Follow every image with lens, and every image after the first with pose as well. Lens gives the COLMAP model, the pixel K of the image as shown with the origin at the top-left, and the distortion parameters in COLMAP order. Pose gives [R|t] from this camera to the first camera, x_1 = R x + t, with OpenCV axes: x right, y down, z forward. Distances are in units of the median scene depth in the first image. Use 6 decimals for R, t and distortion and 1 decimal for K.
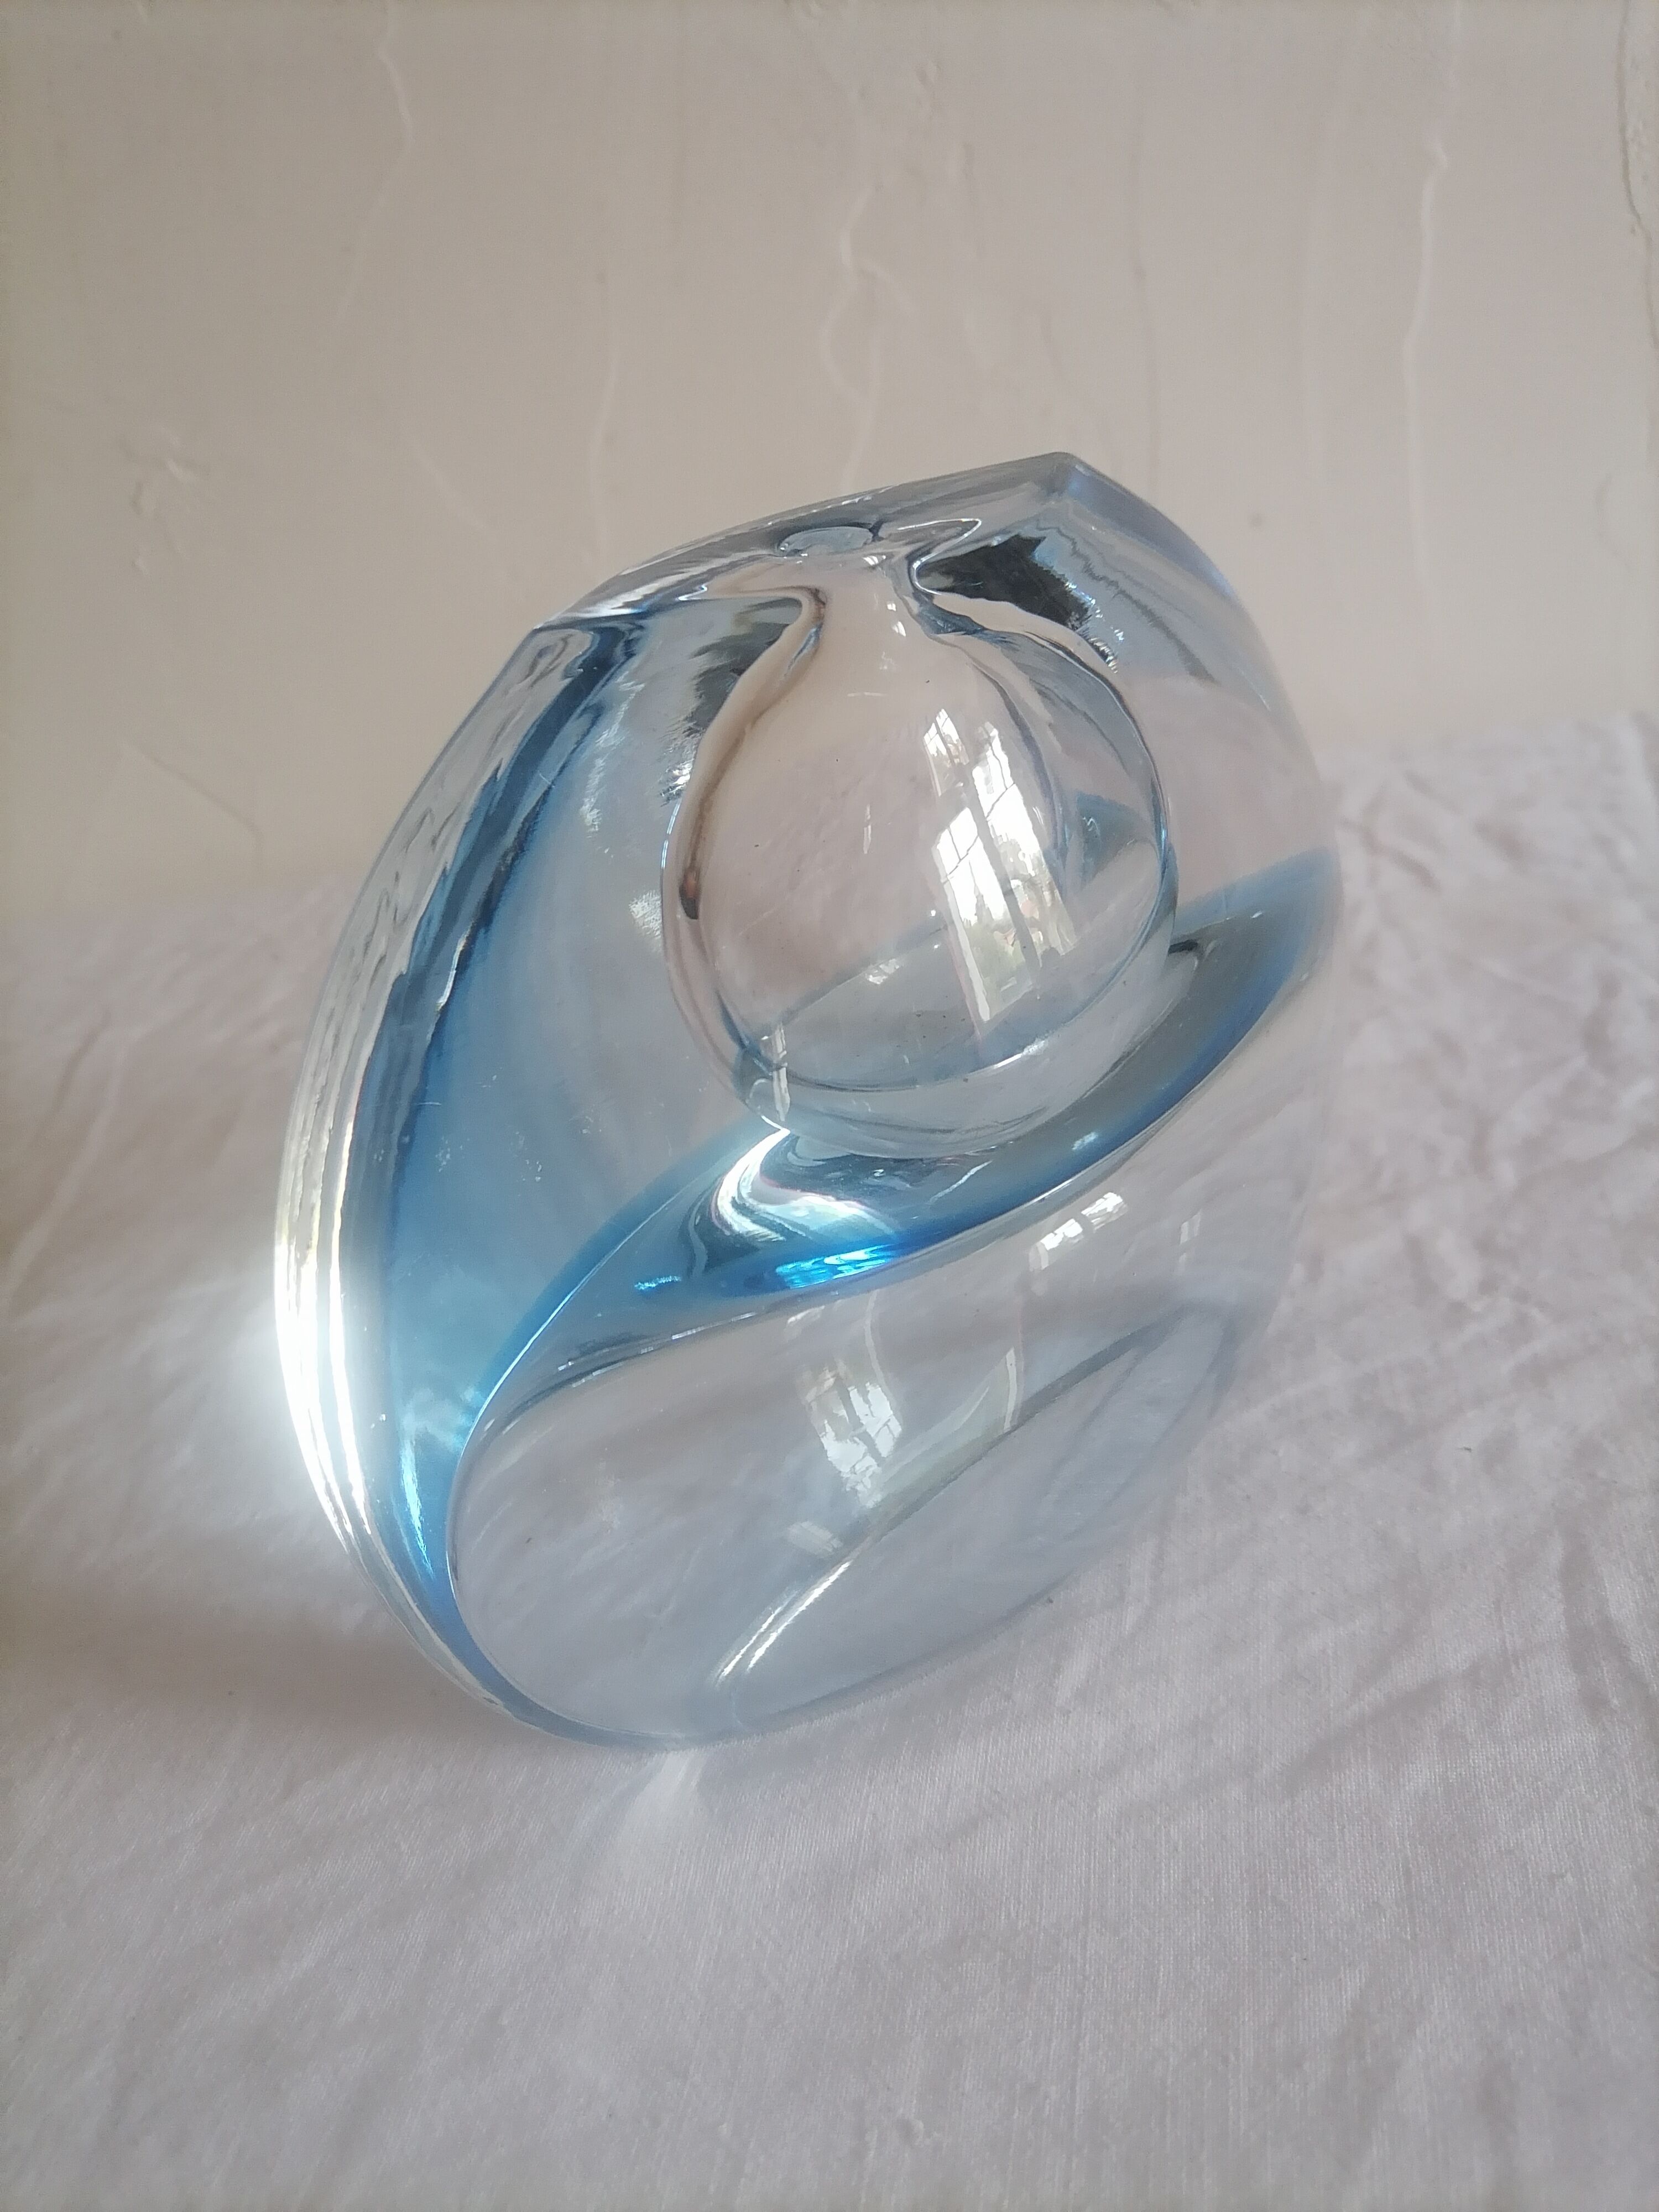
lens RADIAL K [[1708.2, 0, 835.7], [0, 1708.2, 1094.0], [0, 0, 1]] dist [-0.013418, 0.005190]
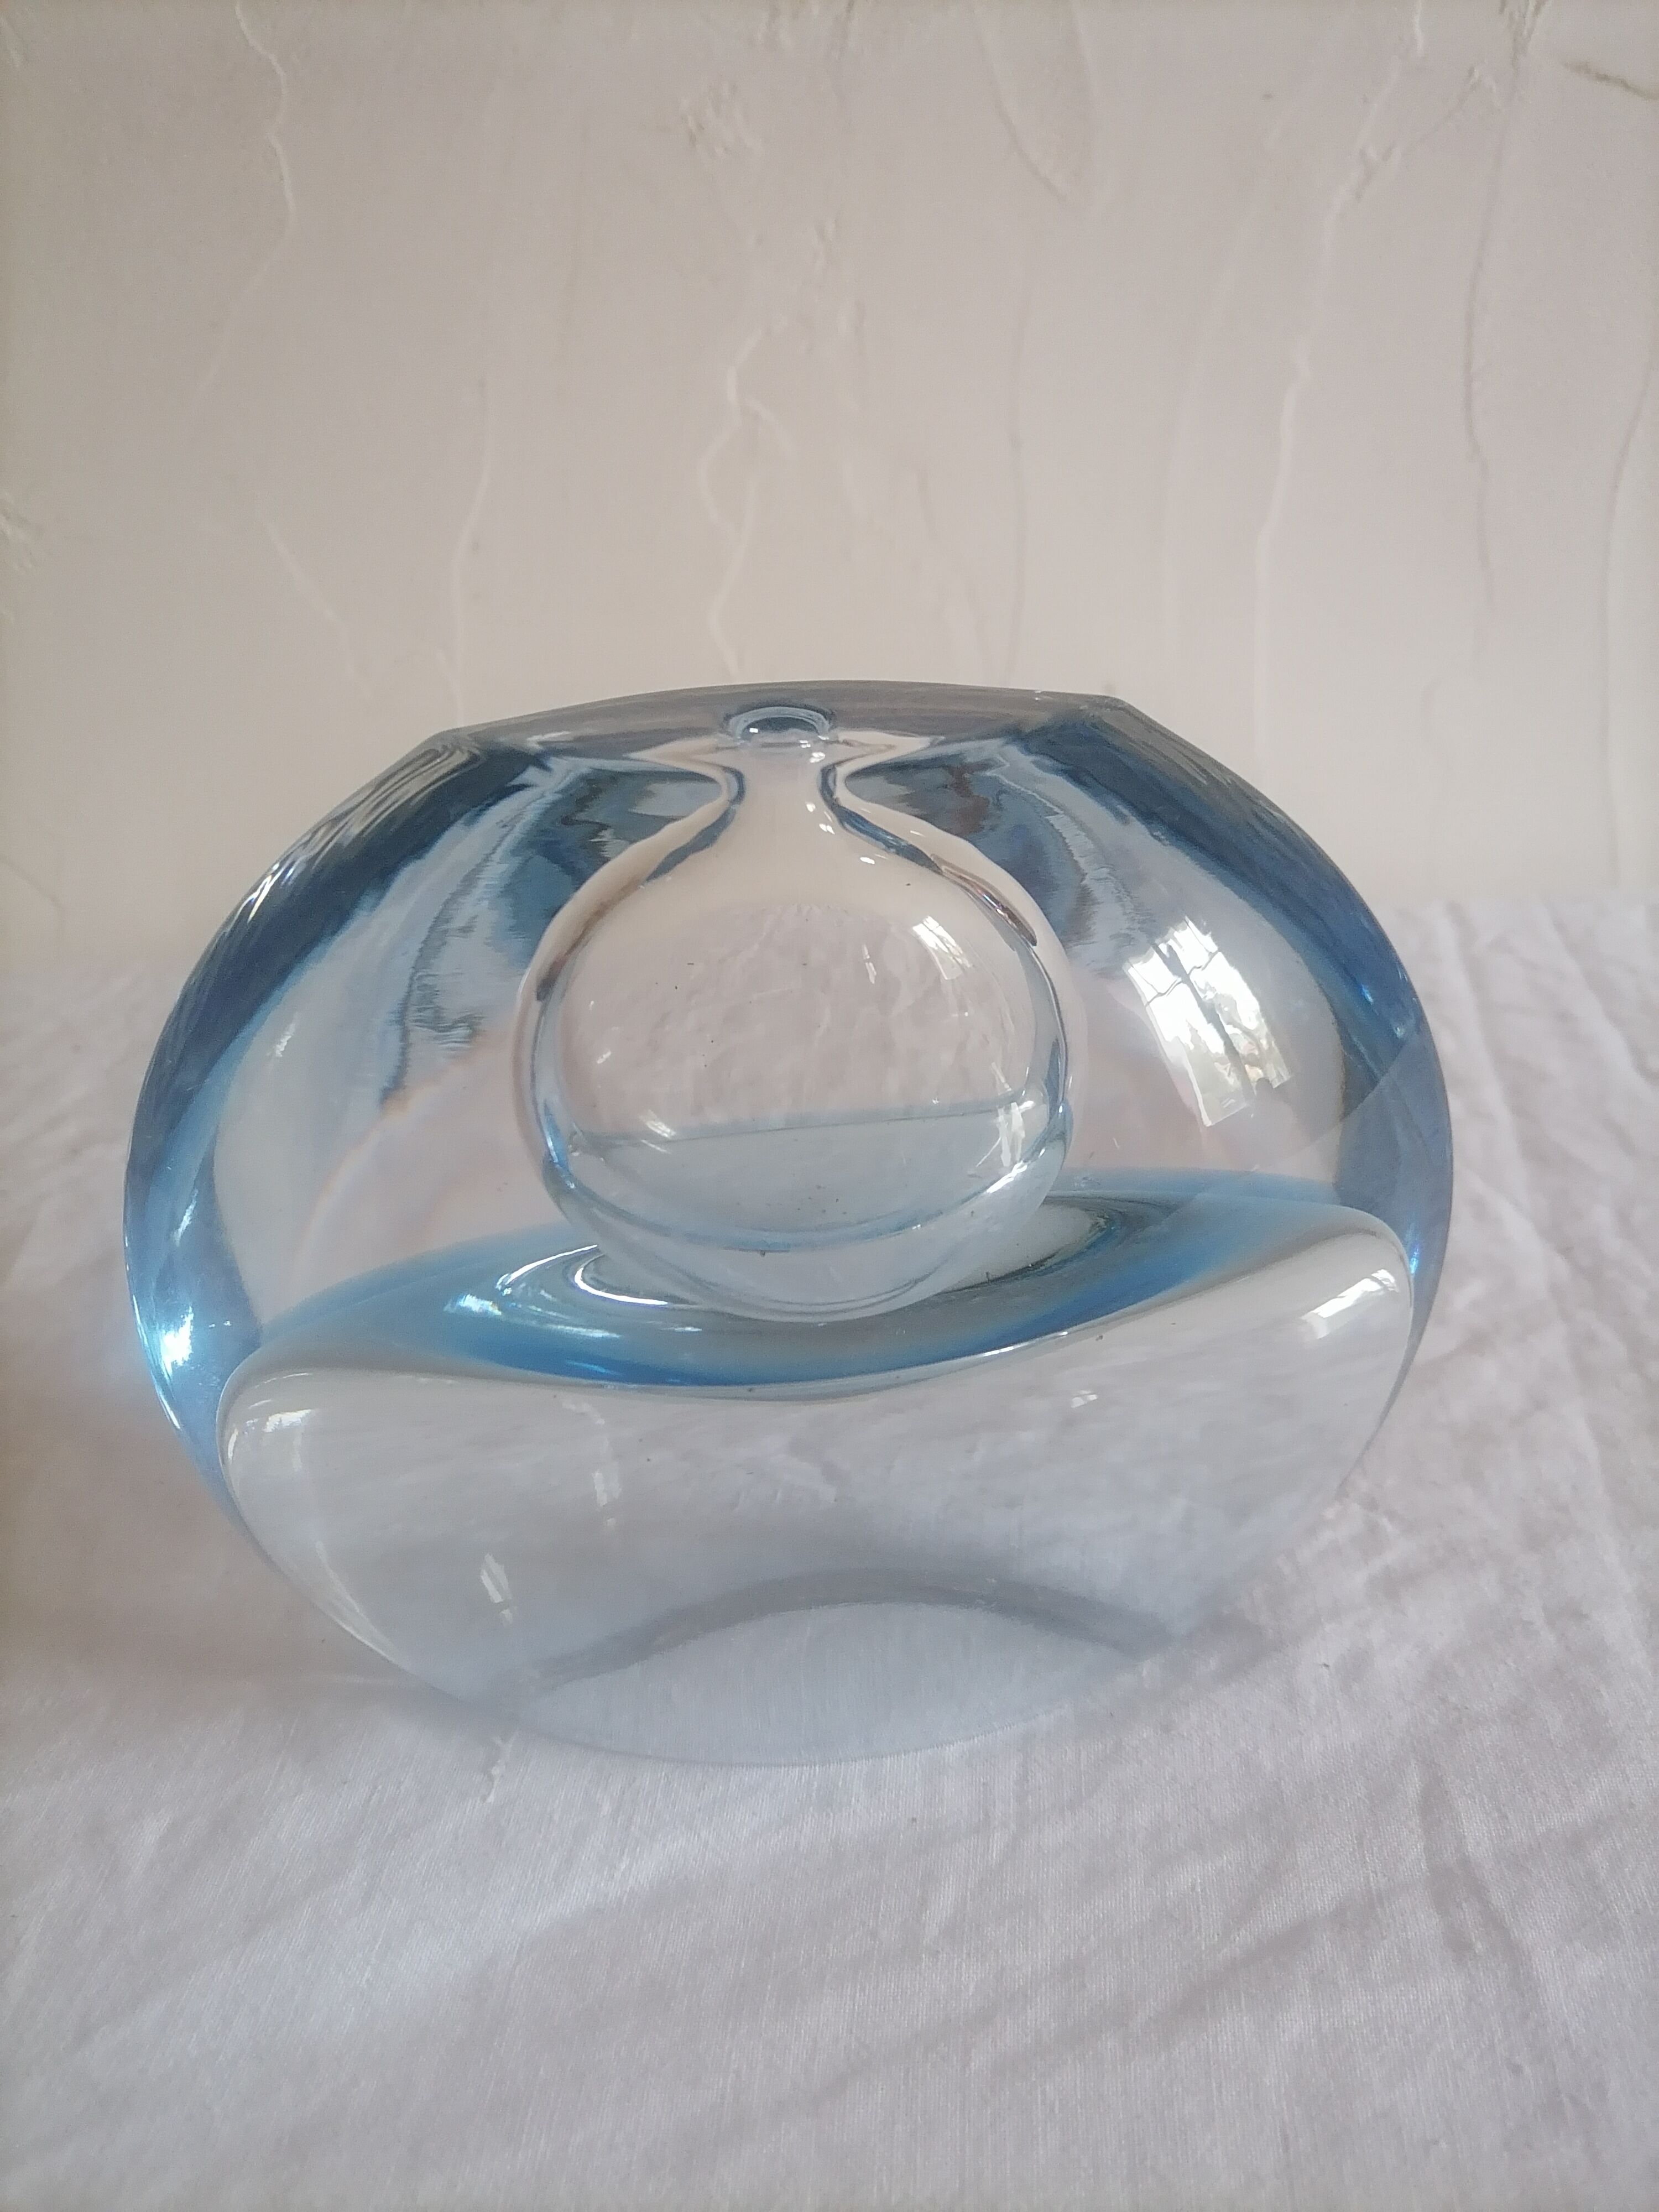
lens RADIAL K [[1708.2, 0, 838.6], [0, 1708.2, 1089.1], [0, 0, 1]] dist [-0.013418, 0.005190]
pose [[0.989071, 0.064132, 0.132764, -0.078473], [-0.057744, 0.997006, -0.051422, -0.072683], [-0.135664, 0.043194, 0.989813, 0.031179]]
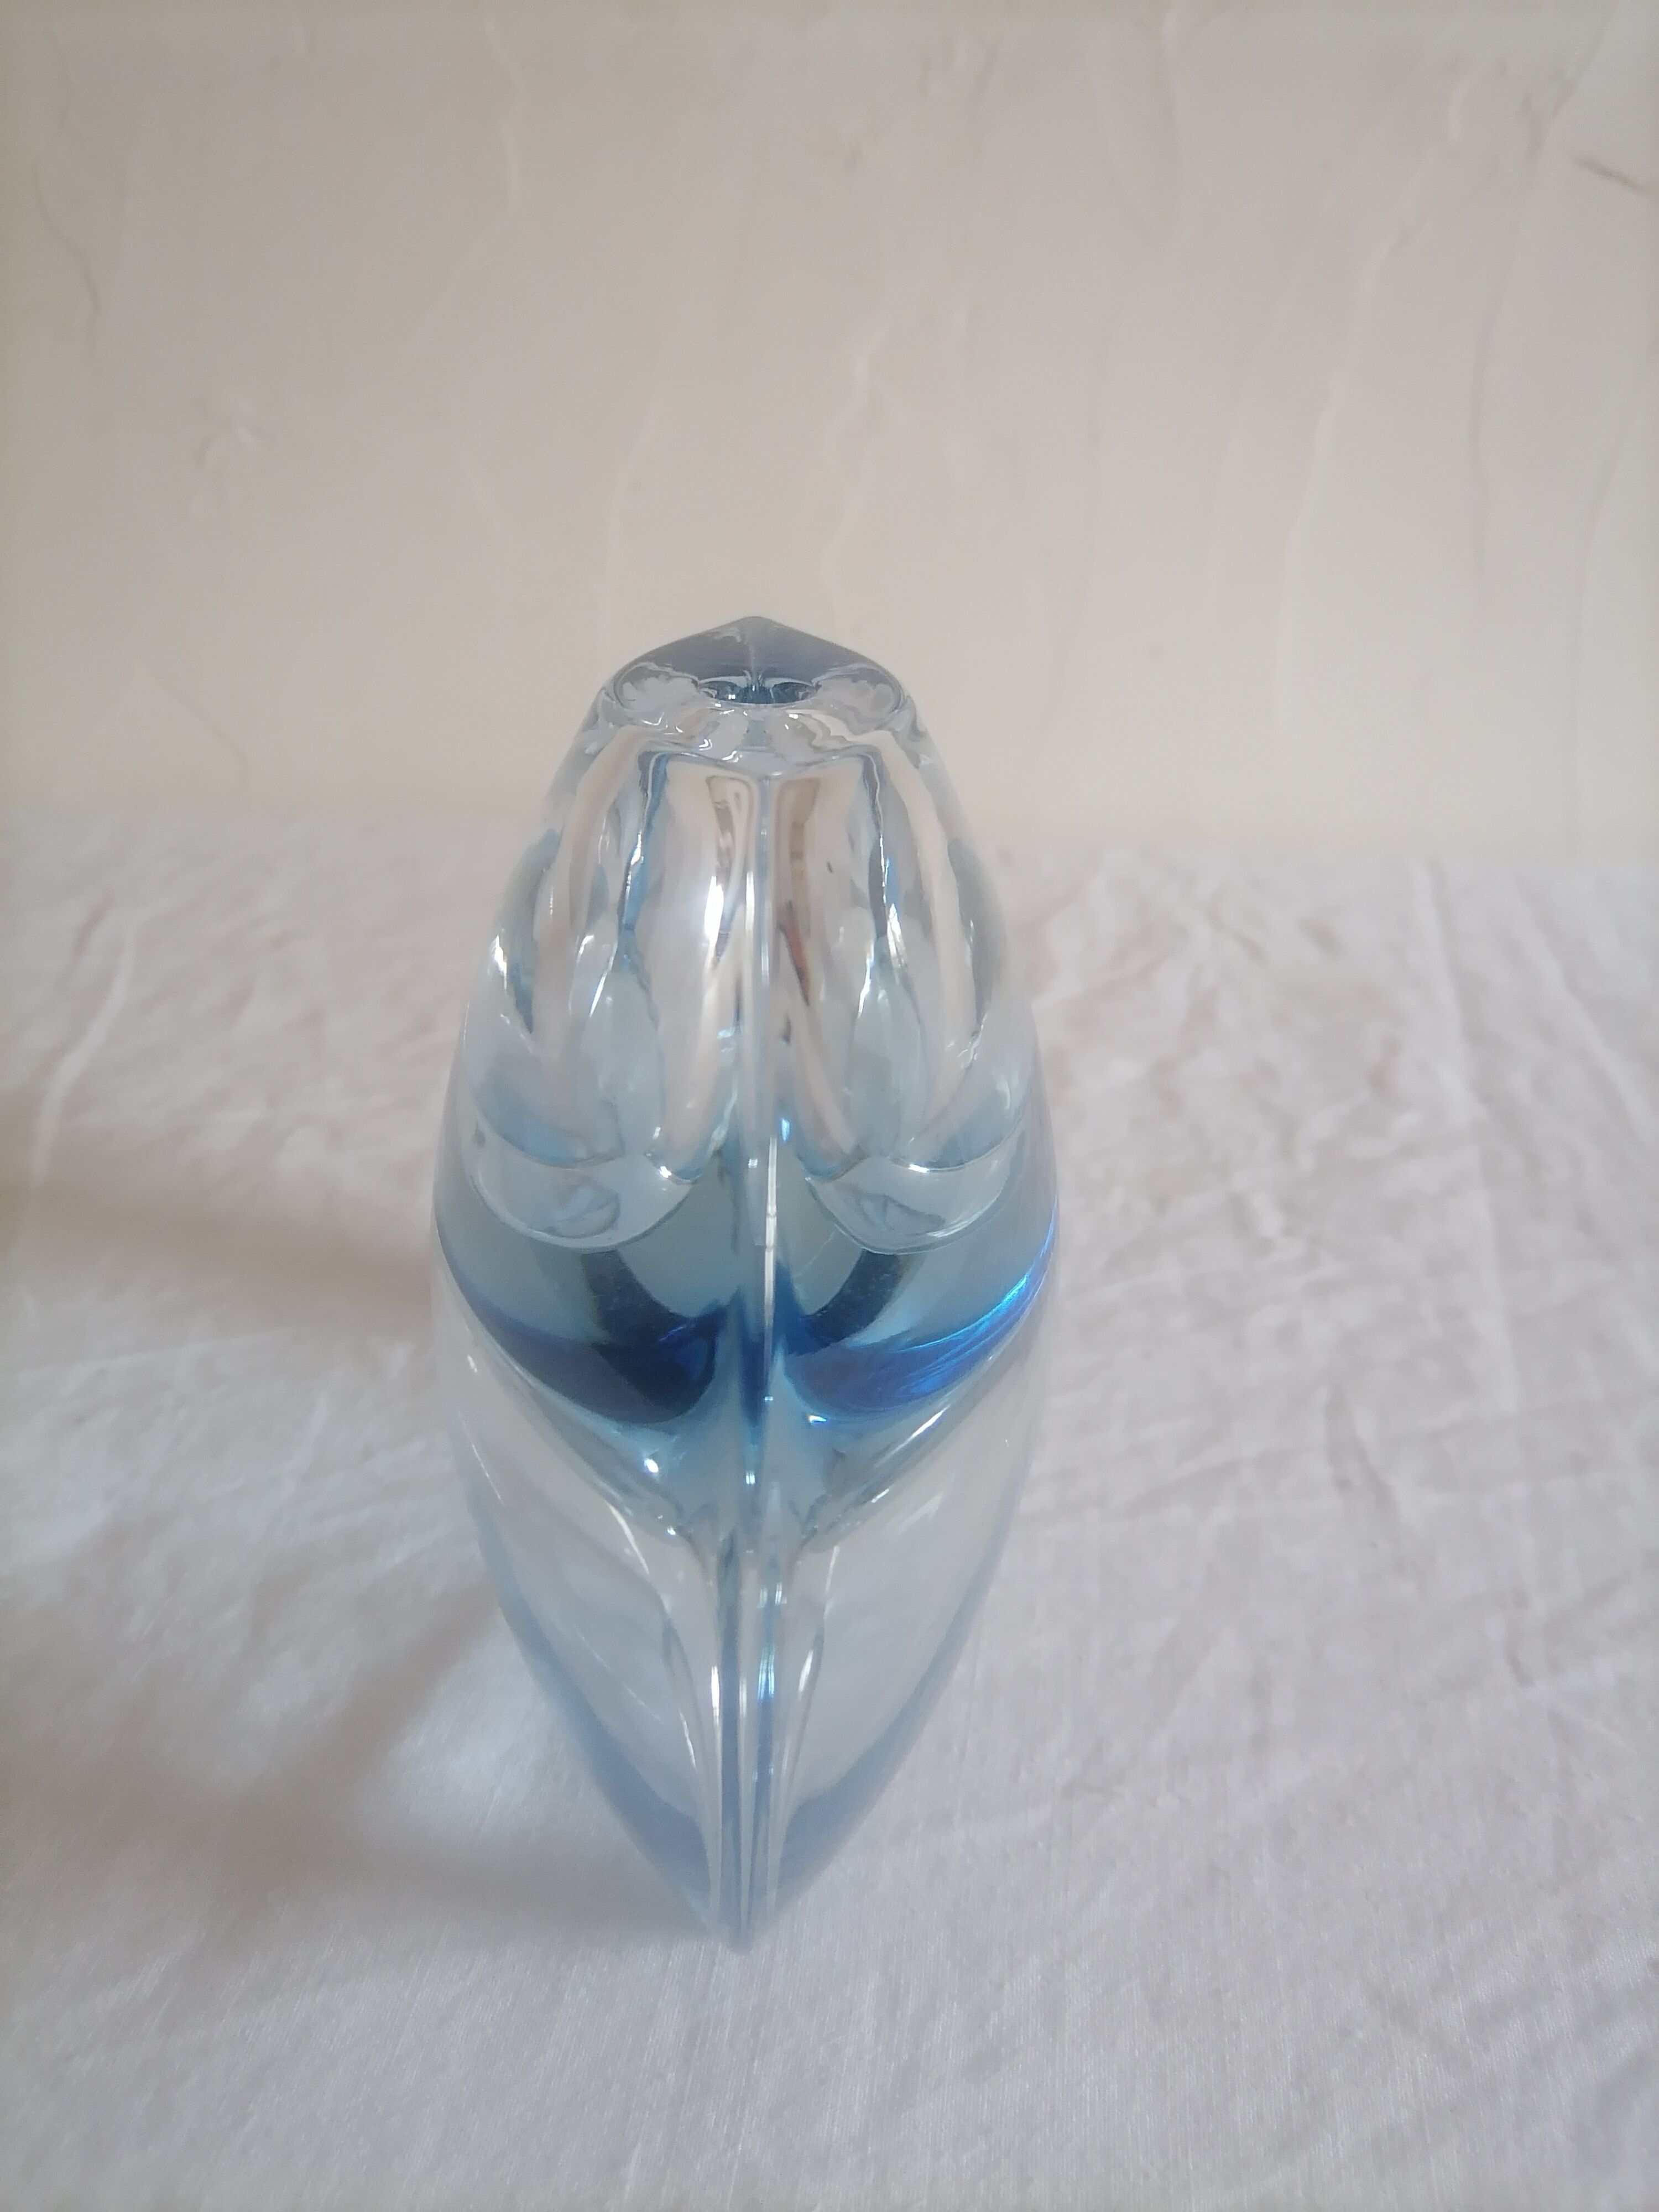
lens RADIAL K [[1708.2, 0, 835.3], [0, 1708.2, 1089.0], [0, 0, 1]] dist [-0.013418, 0.005190]
pose [[0.980649, 0.147989, 0.128165, -0.187264], [-0.140800, 0.988000, -0.063492, 0.174682], [-0.136023, 0.044218, 0.989718, -0.339942]]
